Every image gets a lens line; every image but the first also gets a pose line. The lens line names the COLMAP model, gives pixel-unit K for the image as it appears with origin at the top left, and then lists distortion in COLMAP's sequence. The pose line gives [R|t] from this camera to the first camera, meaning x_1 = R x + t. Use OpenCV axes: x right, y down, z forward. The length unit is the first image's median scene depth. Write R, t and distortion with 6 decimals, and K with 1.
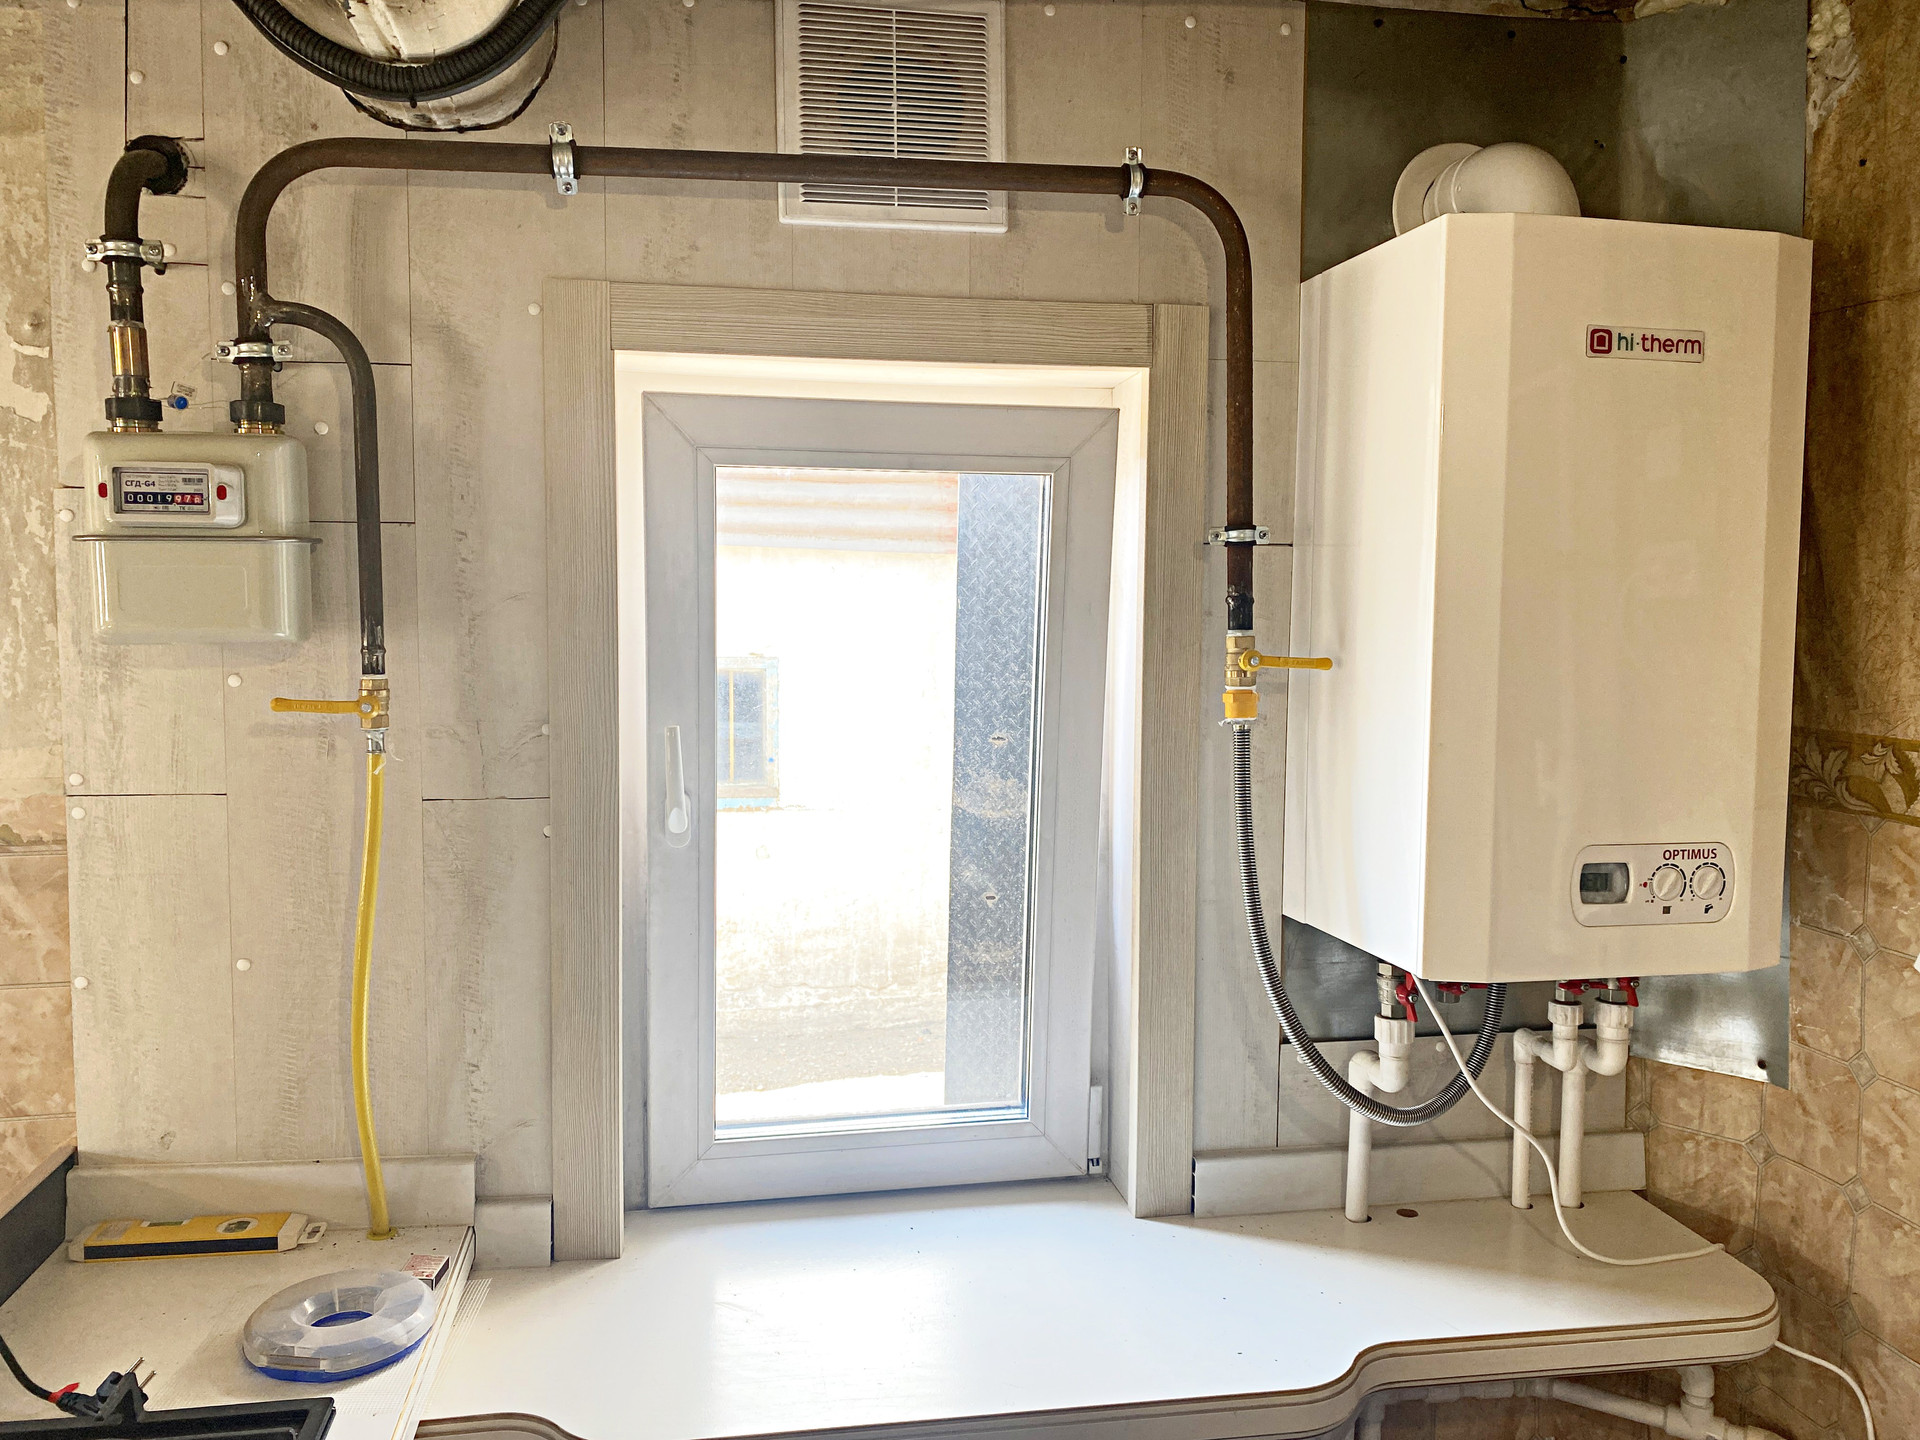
lens RADIAL K [[1468.9, 0, 951.9], [0, 1468.9, 709.0], [0, 0, 1]] dist [0.014444, -0.010680]
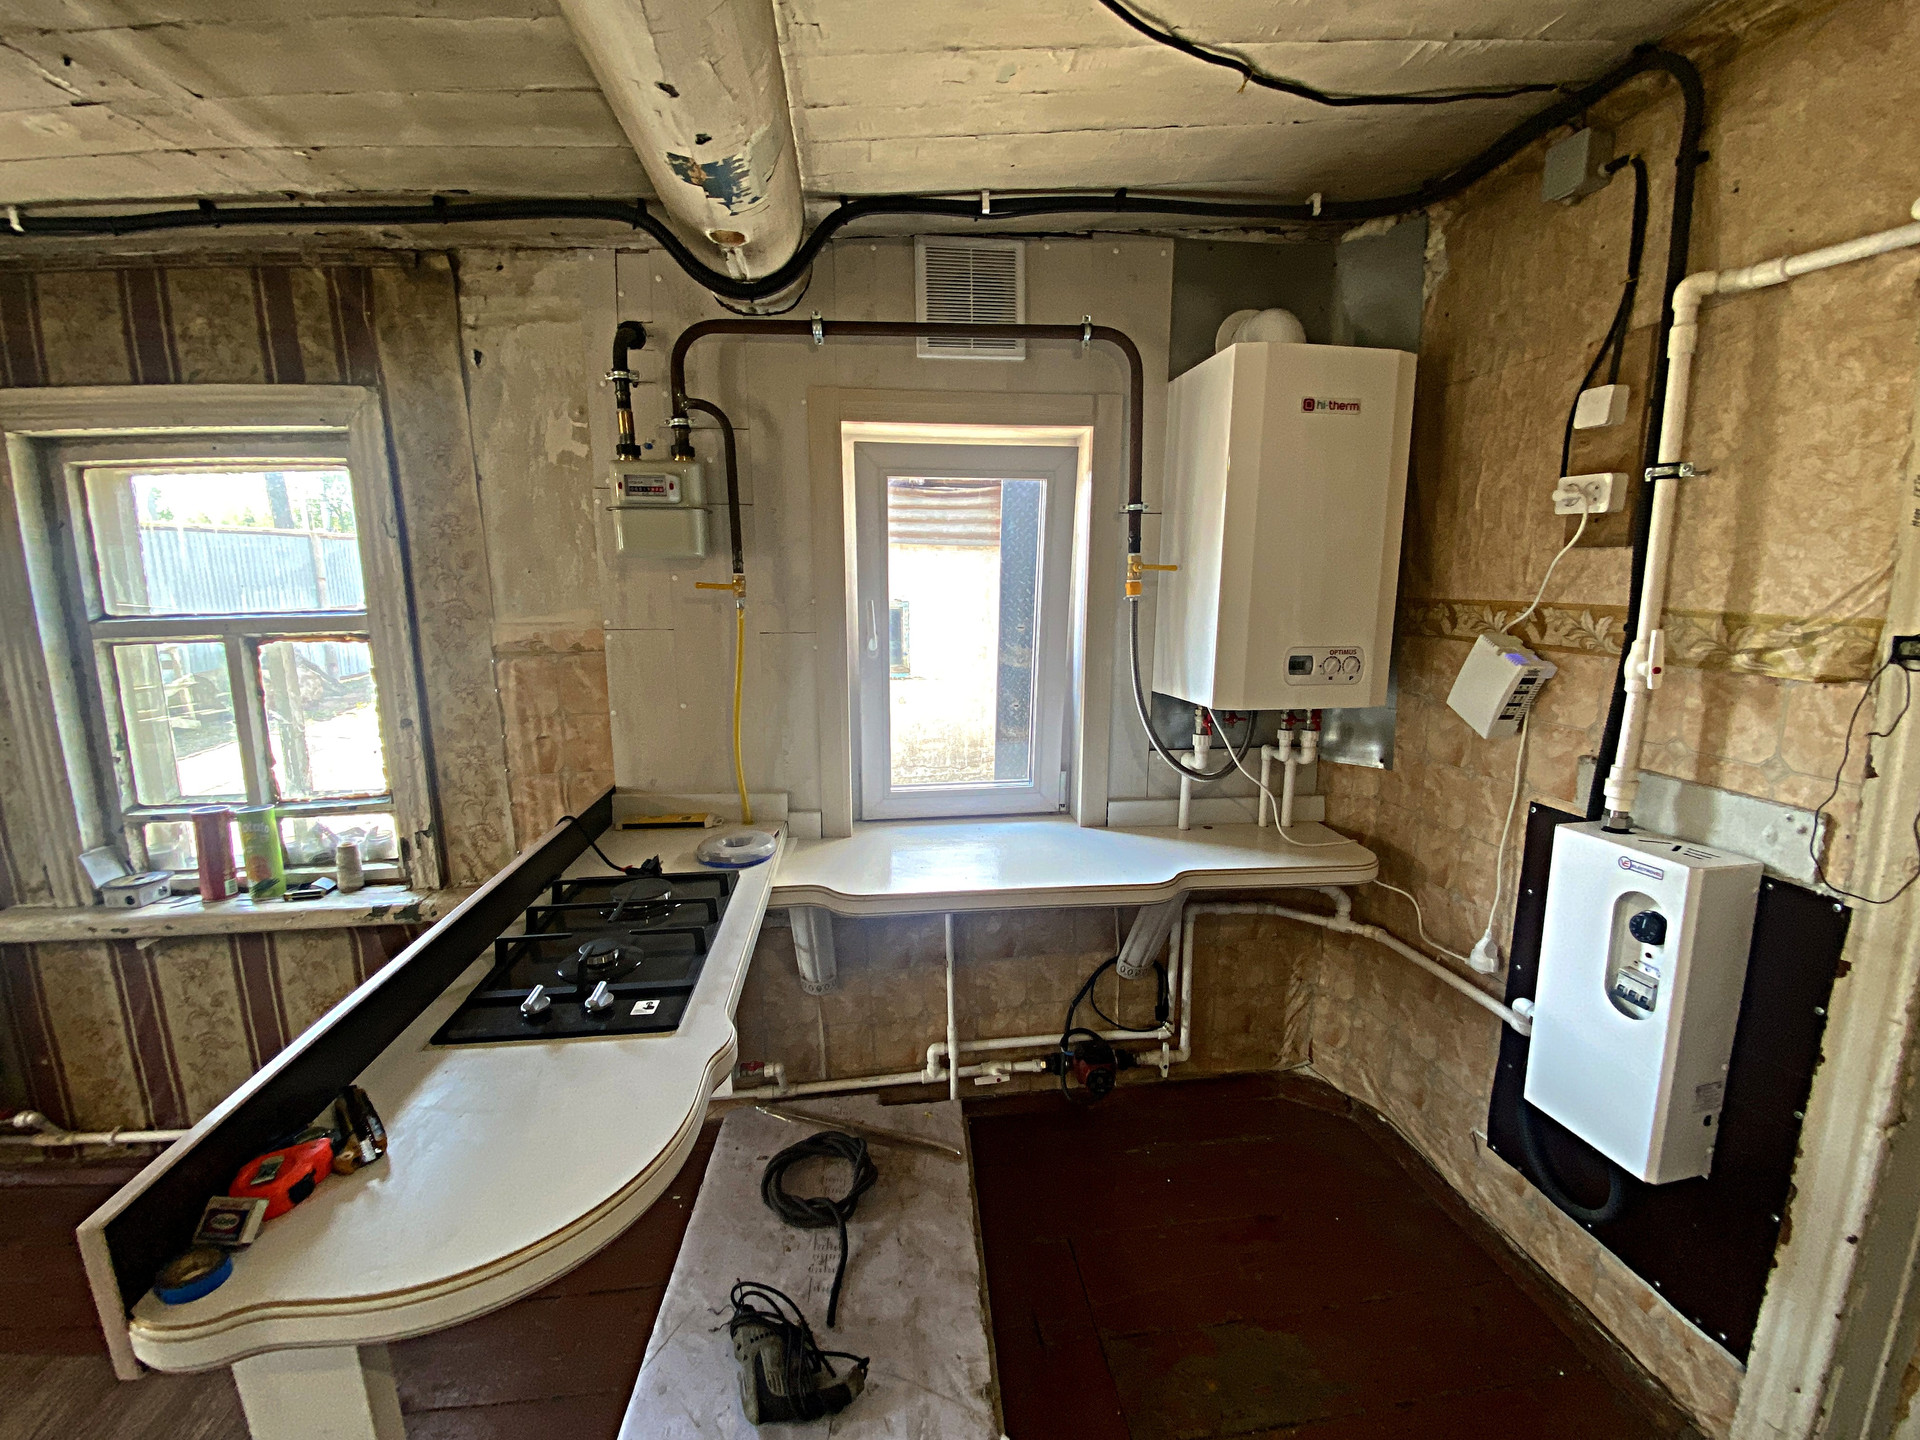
lens RADIAL K [[780.9, 0, 954.6], [0, 780.9, 716.3], [0, 0, 1]] dist [0.018478, -0.022198]
pose [[0.998434, 0.001800, -0.055914, 0.000387], [0.003666, 0.995228, 0.097506, 0.074126], [0.055822, -0.097558, 0.993663, -0.164408]]
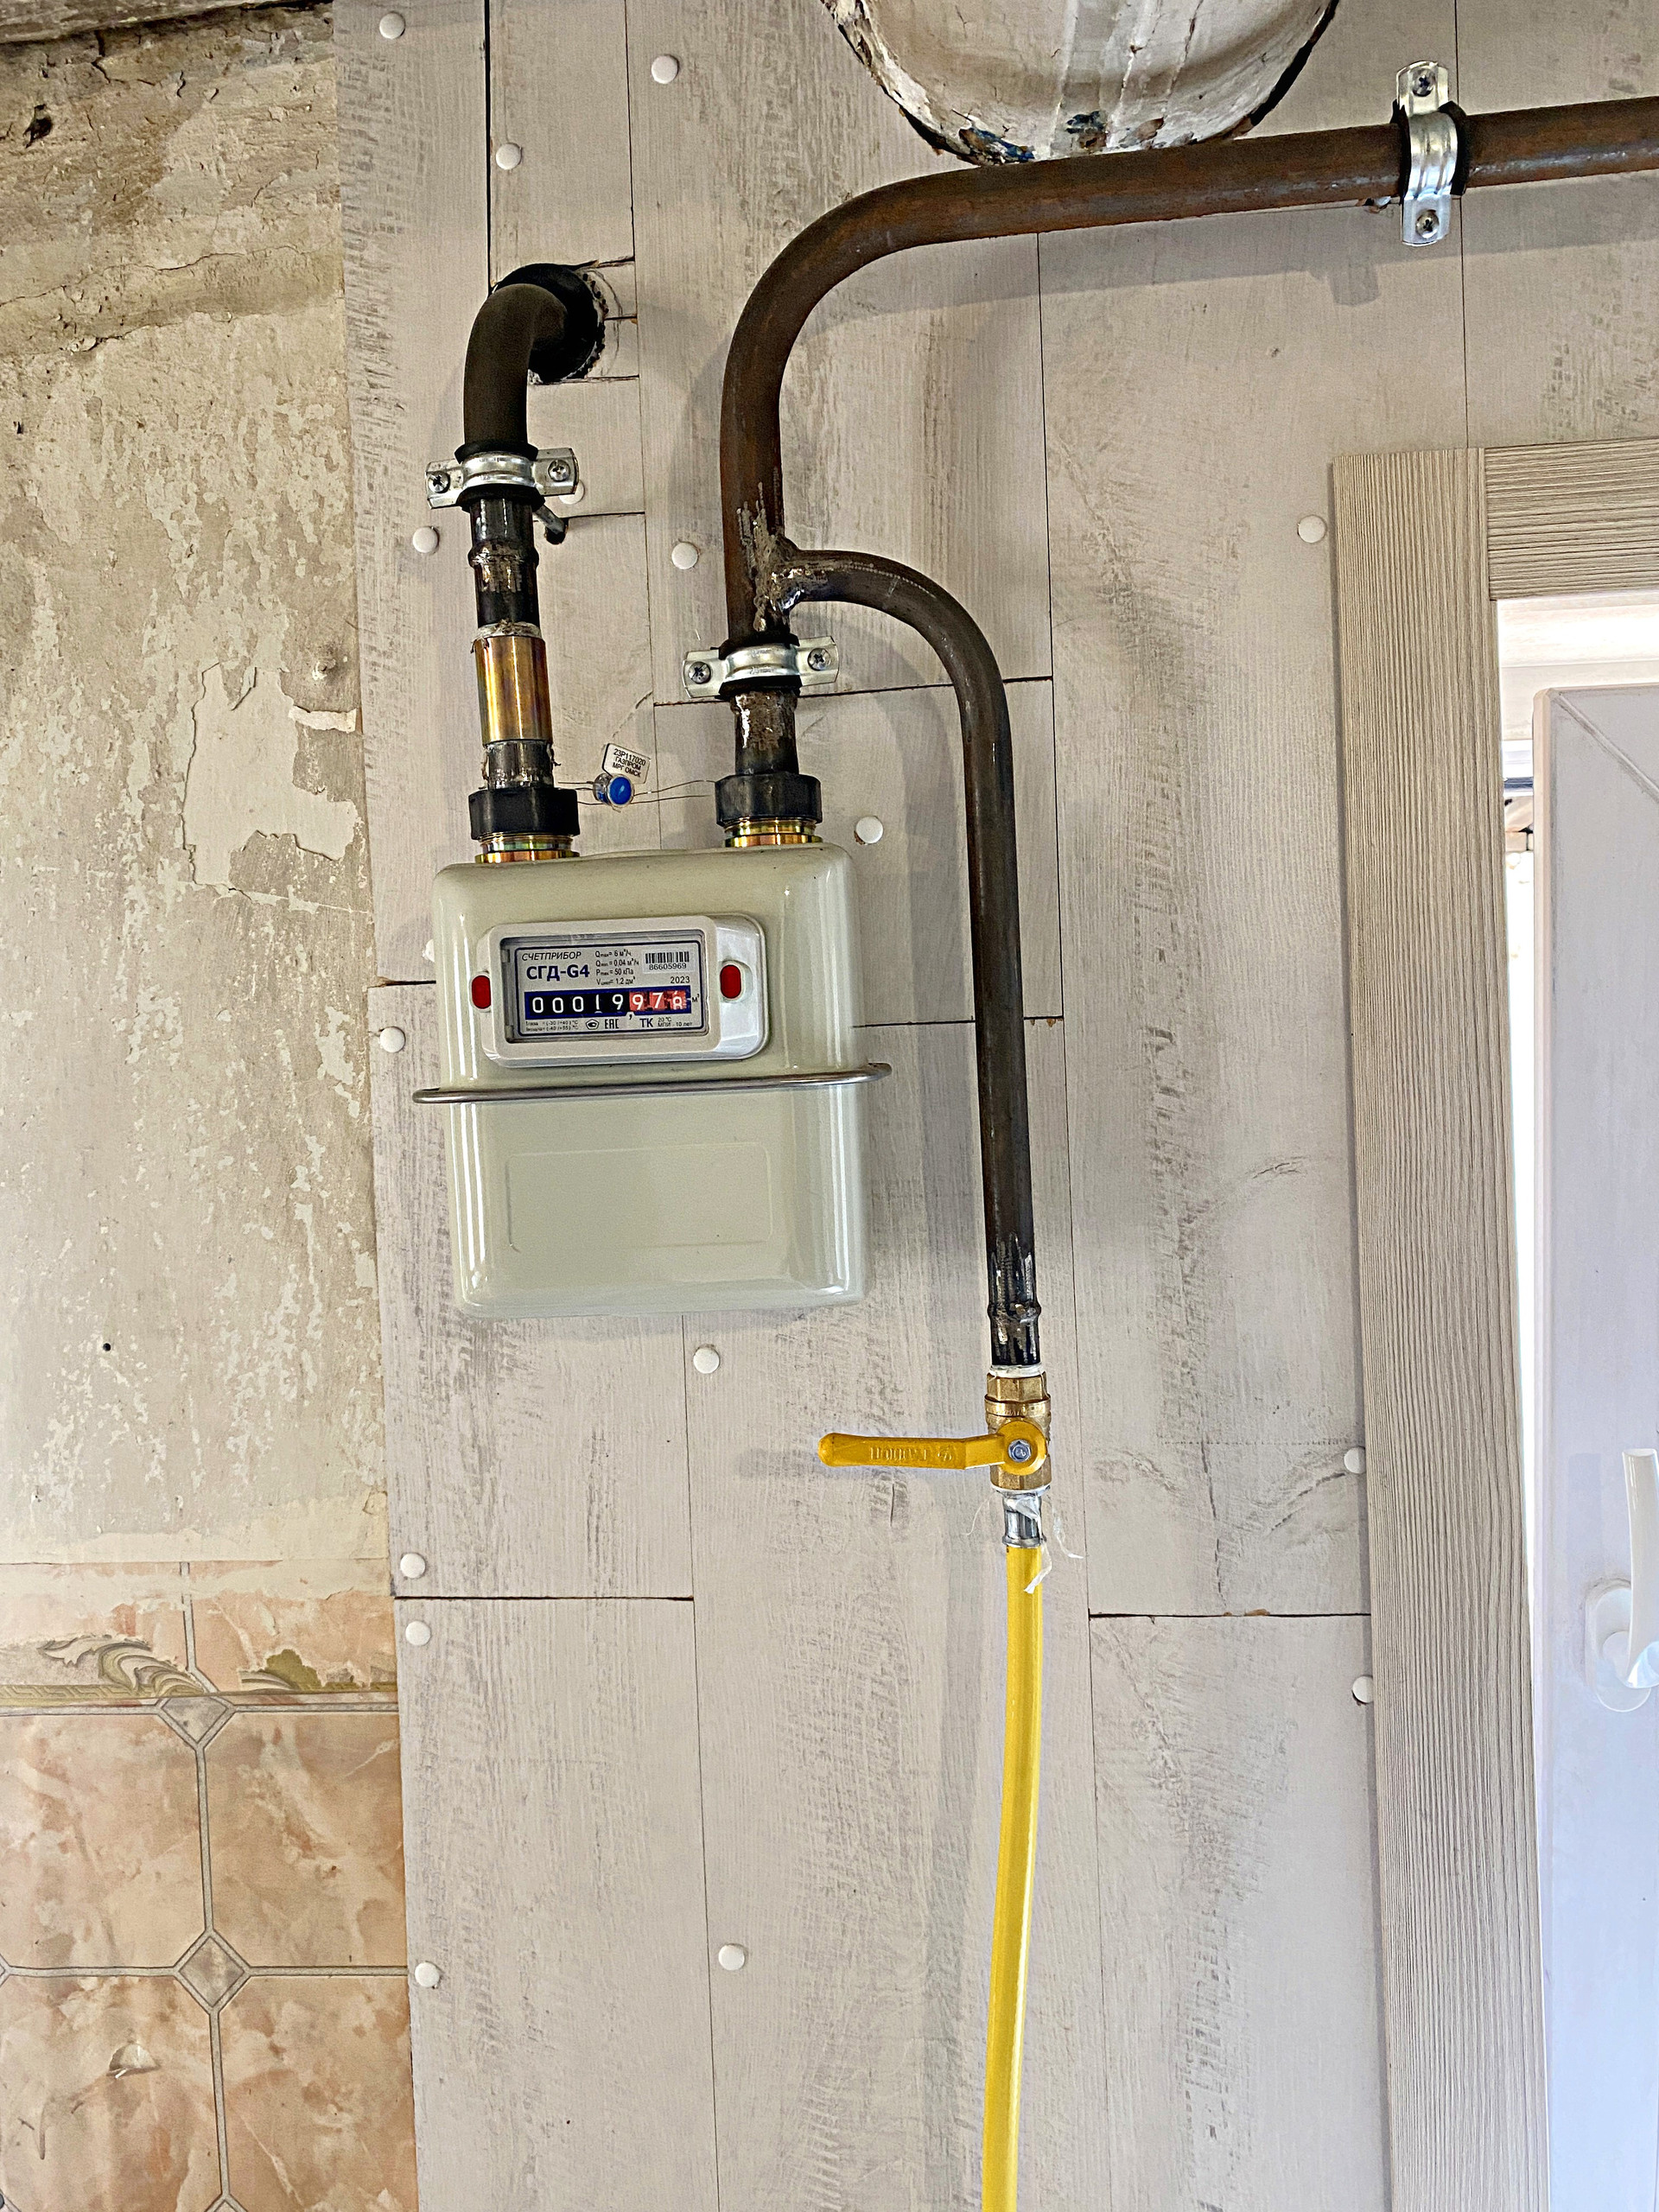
lens RADIAL K [[1692.3, 0, 846.9], [0, 1692.3, 1078.0], [0, 0, 1]] dist [0.014444, -0.010680]
pose [[0.966912, -0.041983, -0.251631, -0.292438], [0.028542, 0.997976, -0.056833, -0.077473], [0.253507, 0.047770, 0.966153, 0.461895]]
